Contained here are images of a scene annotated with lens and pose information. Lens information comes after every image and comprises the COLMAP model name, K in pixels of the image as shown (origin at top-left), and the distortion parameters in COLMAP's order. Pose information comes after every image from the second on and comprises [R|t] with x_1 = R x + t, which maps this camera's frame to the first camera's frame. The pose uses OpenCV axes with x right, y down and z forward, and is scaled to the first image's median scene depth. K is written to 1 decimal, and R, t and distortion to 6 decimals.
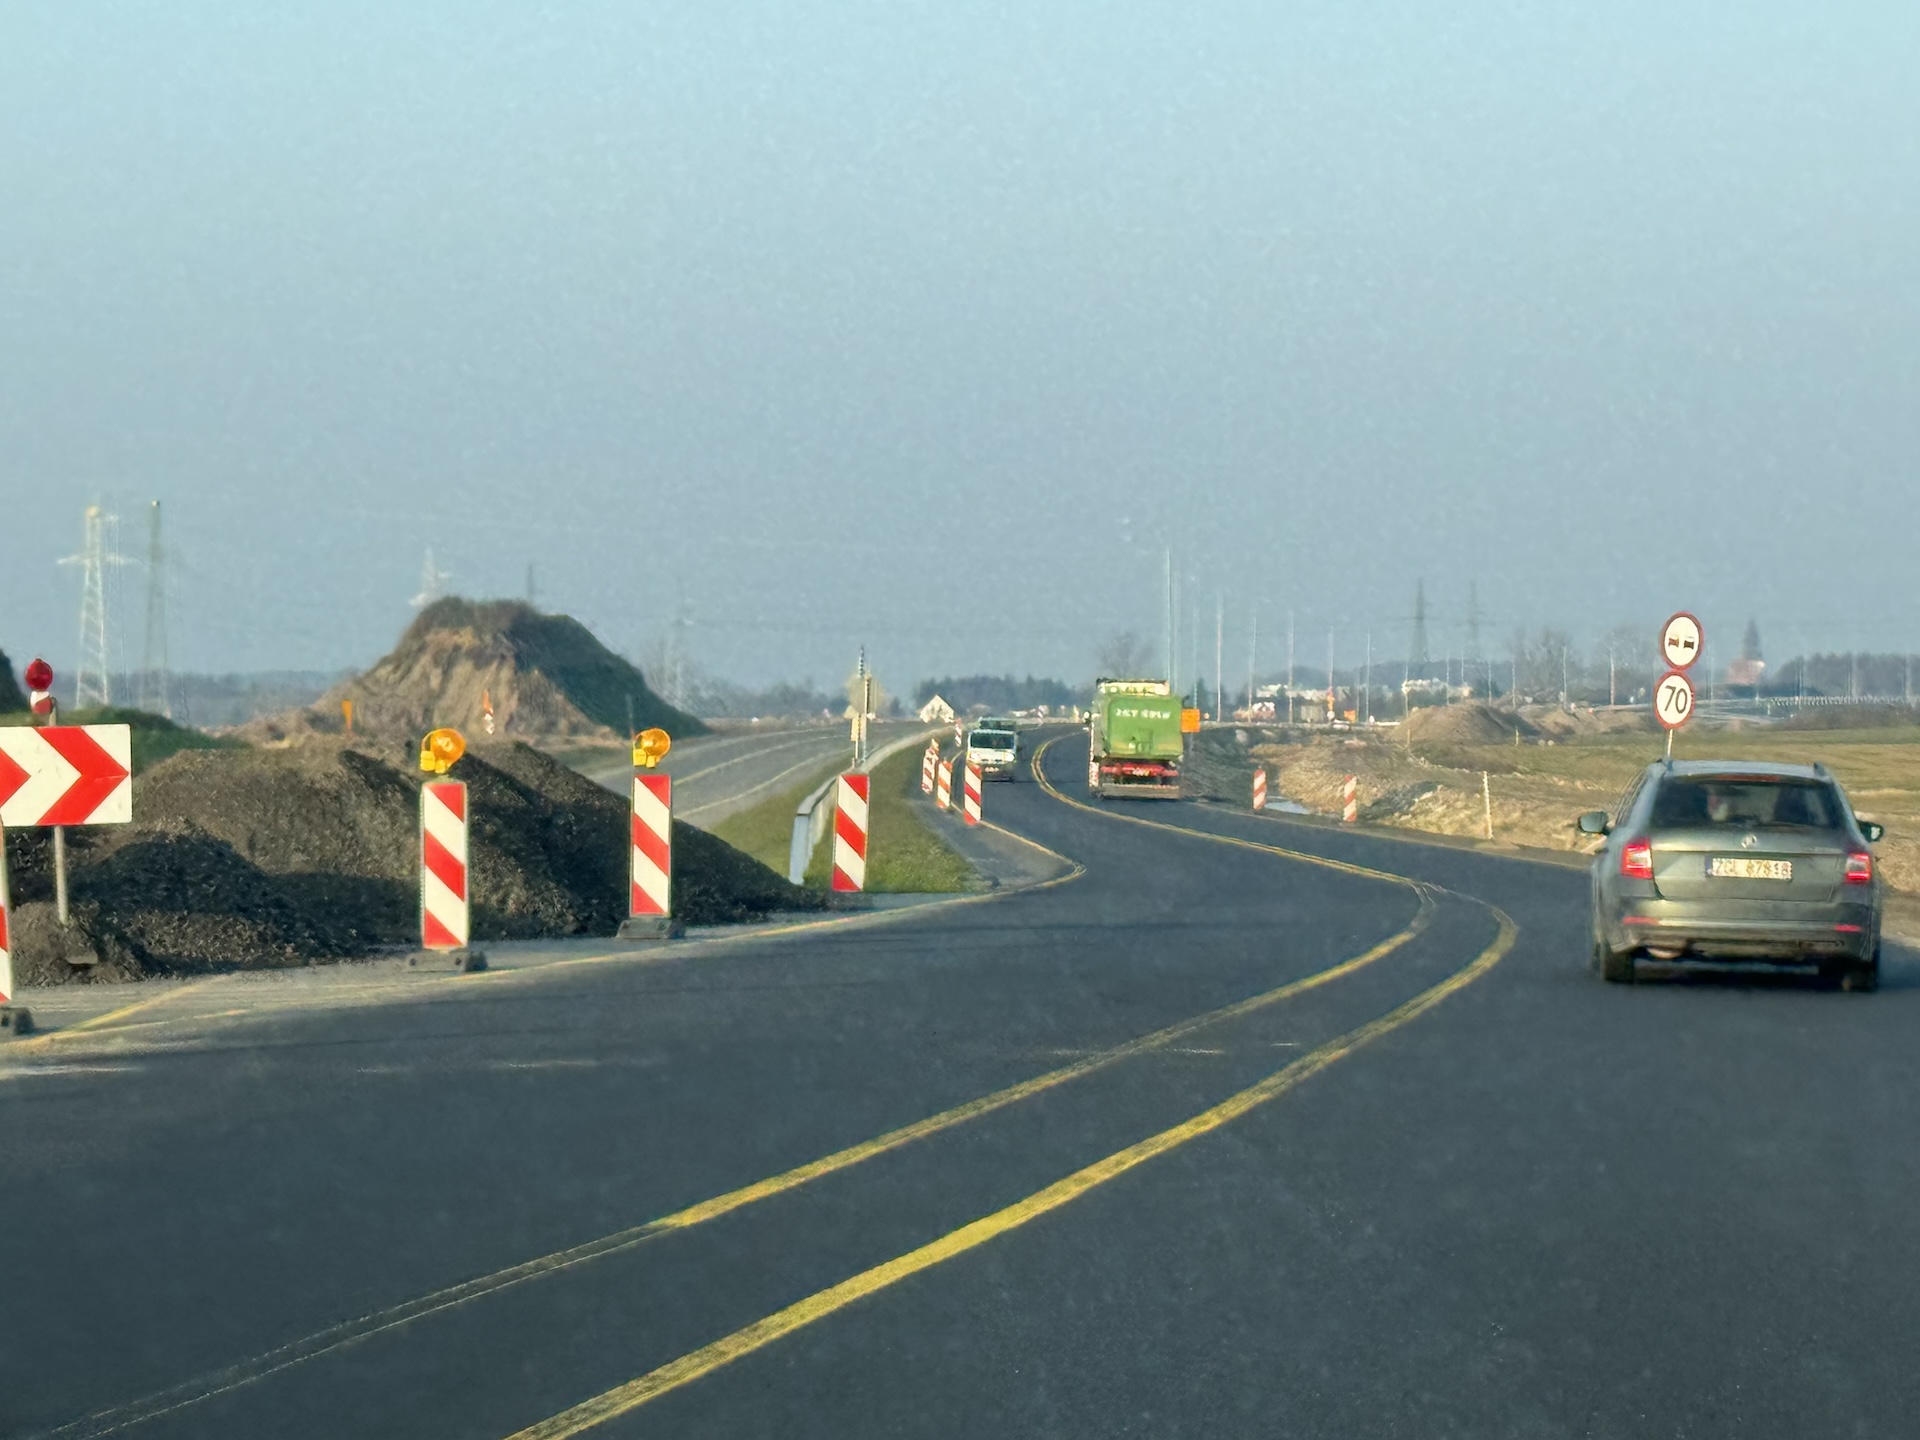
lens RADIAL K [[6229.6, 0, 961.3], [0, 6229.6, 721.8], [0, 0, 1]] dist [0.318698, 0.000000]
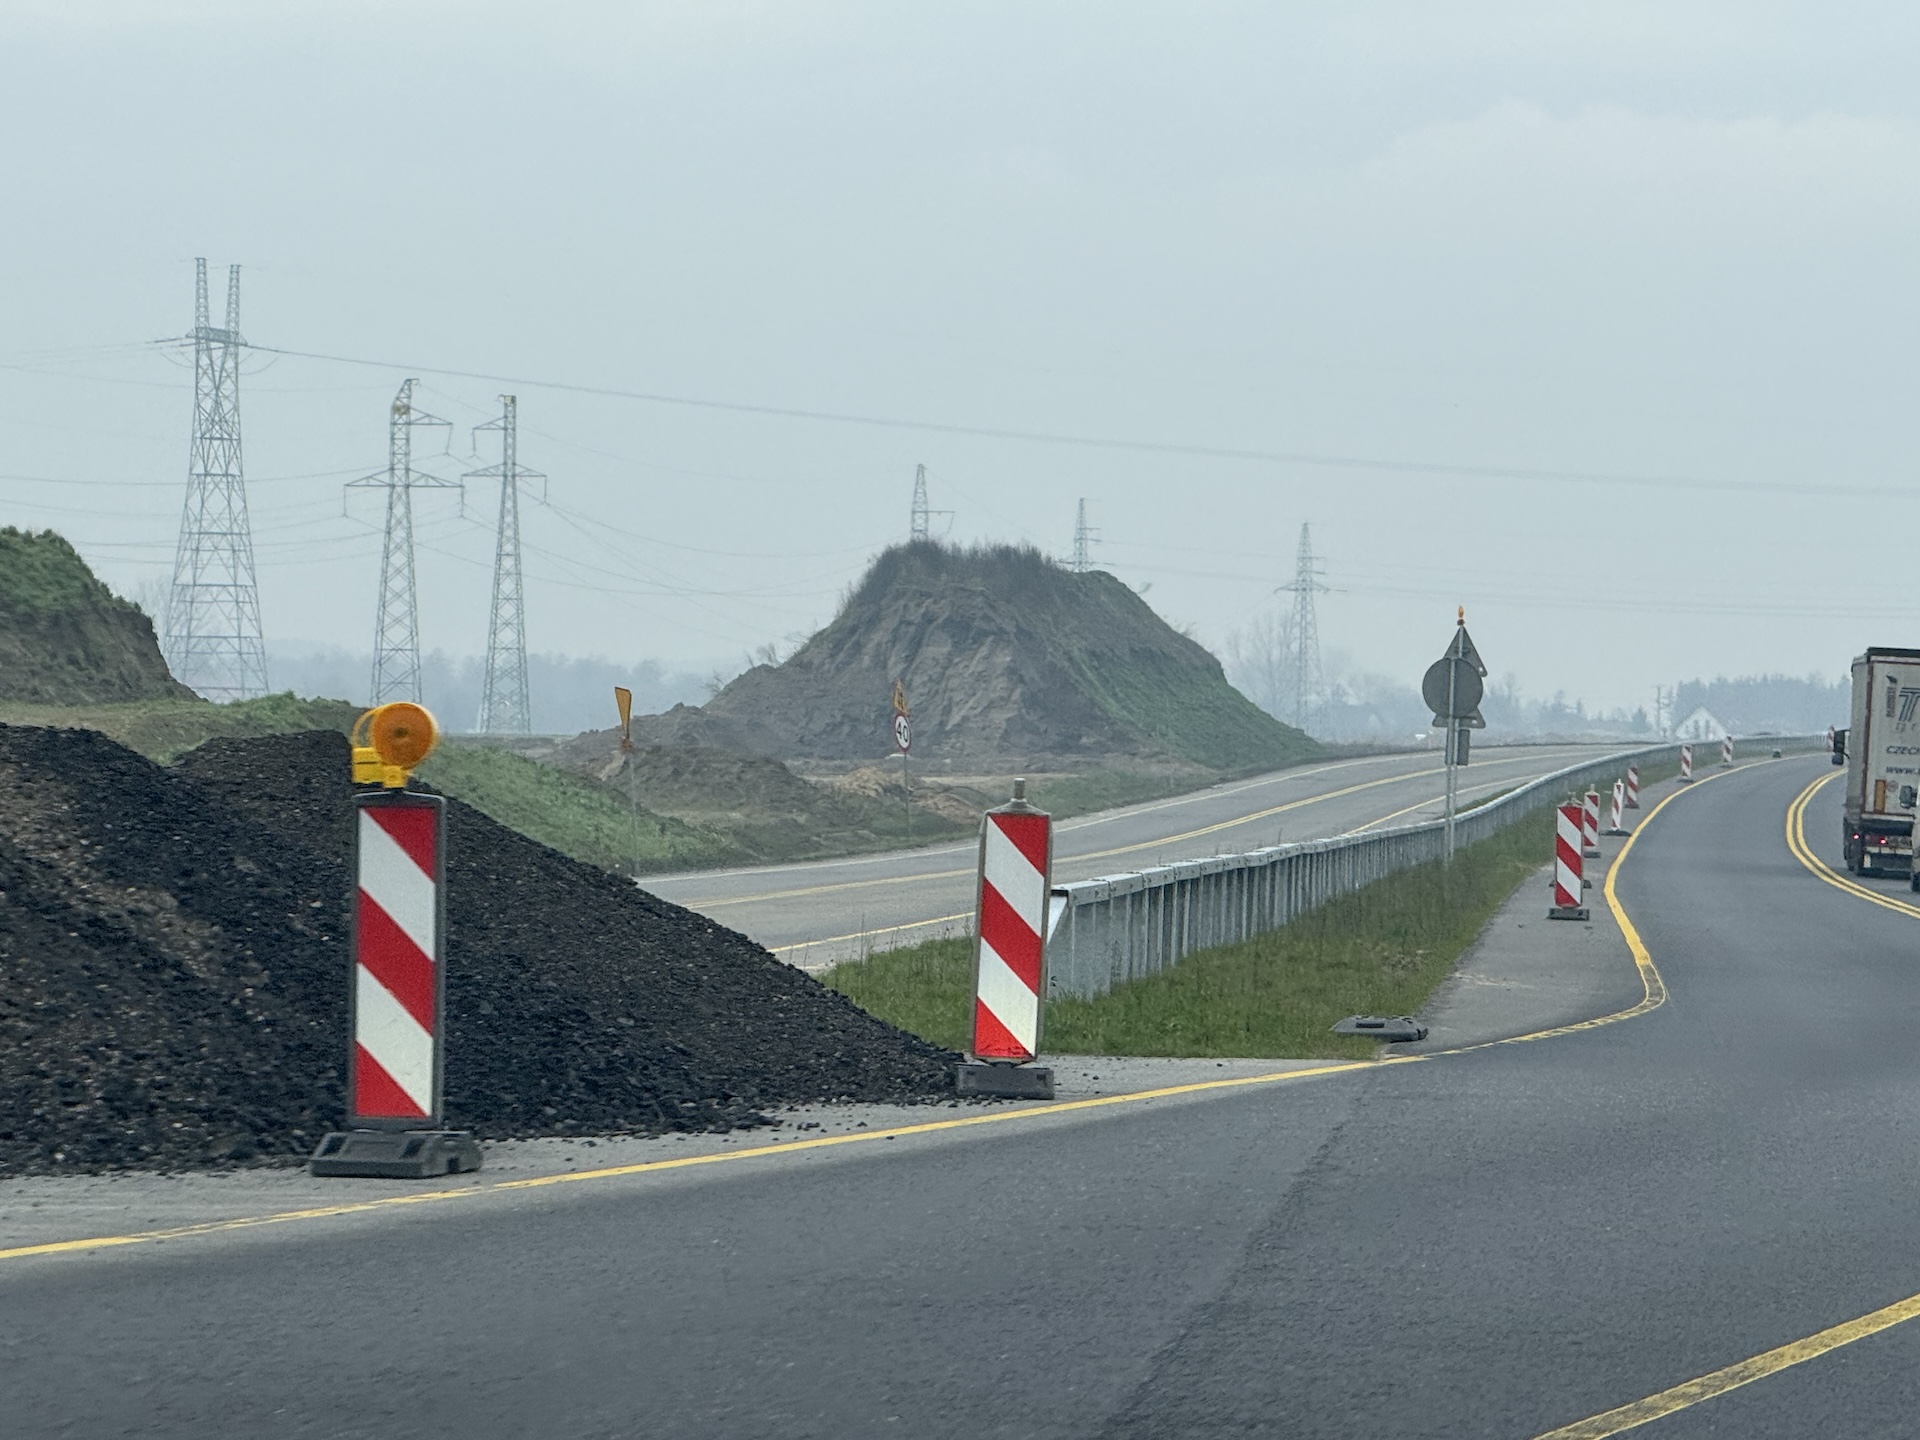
lens RADIAL K [[9199.0, 0, 957.2], [0, 9199.0, 719.8], [0, 0, 1]] dist [0.072193, 0.000000]
pose [[0.996211, 0.012312, -0.086088, 0.039123], [-0.012509, 0.999920, -0.001759, 0.002652], [0.086060, 0.002829, 0.996286, 0.292753]]
